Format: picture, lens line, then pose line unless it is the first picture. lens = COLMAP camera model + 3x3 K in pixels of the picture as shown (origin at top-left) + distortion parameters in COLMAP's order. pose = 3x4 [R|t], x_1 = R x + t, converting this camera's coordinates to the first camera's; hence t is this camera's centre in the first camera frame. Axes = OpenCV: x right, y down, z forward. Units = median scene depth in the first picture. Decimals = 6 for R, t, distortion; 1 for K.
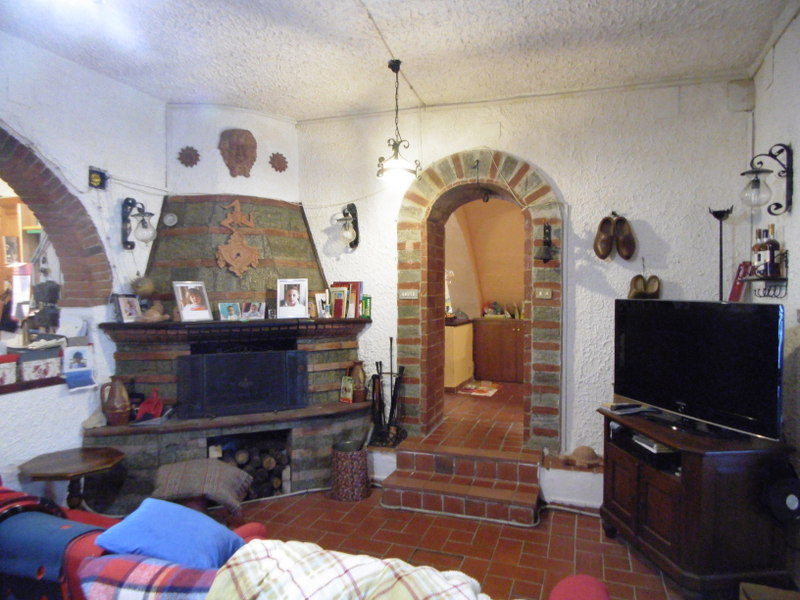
lens RADIAL K [[530.1, 0, 400.9], [0, 530.1, 299.2], [0, 0, 1]] dist [0.017896, -0.012009]
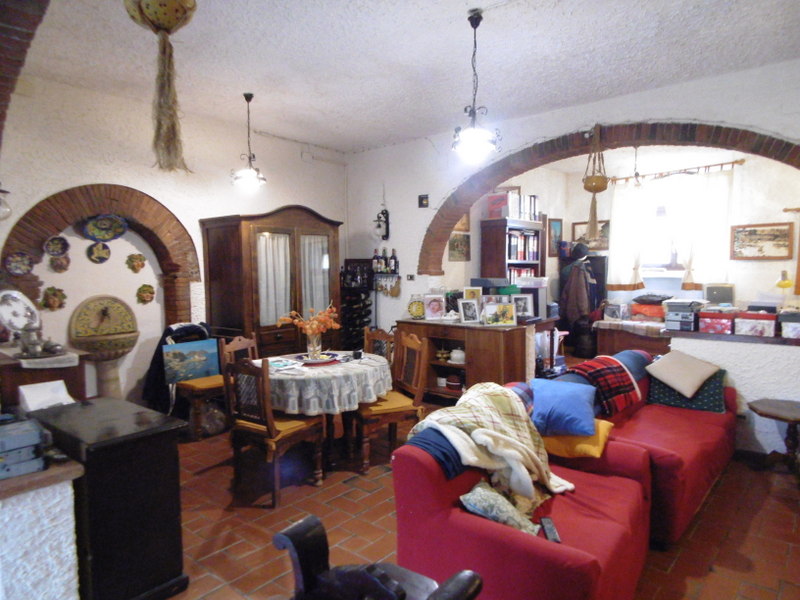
lens RADIAL K [[530.1, 0, 395.3], [0, 530.1, 298.8], [0, 0, 1]] dist [0.017896, -0.012009]
pose [[-0.341044, 0.062986, -0.937935, 0.625841], [-0.010283, 0.997443, 0.070721, -0.012981], [0.939991, 0.033764, -0.339524, 0.453882]]
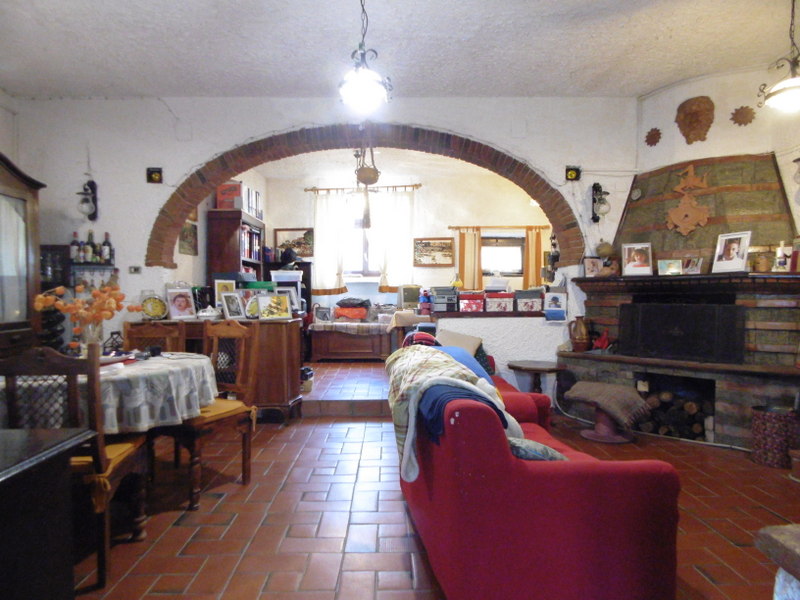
lens RADIAL K [[530.1, 0, 400.7], [0, 530.1, 297.9], [0, 0, 1]] dist [0.017896, -0.012009]
pose [[0.370642, 0.006477, -0.928753, 0.511864], [-0.012107, 0.999924, 0.002141, 0.092579], [0.928697, 0.010451, 0.370692, 0.067794]]
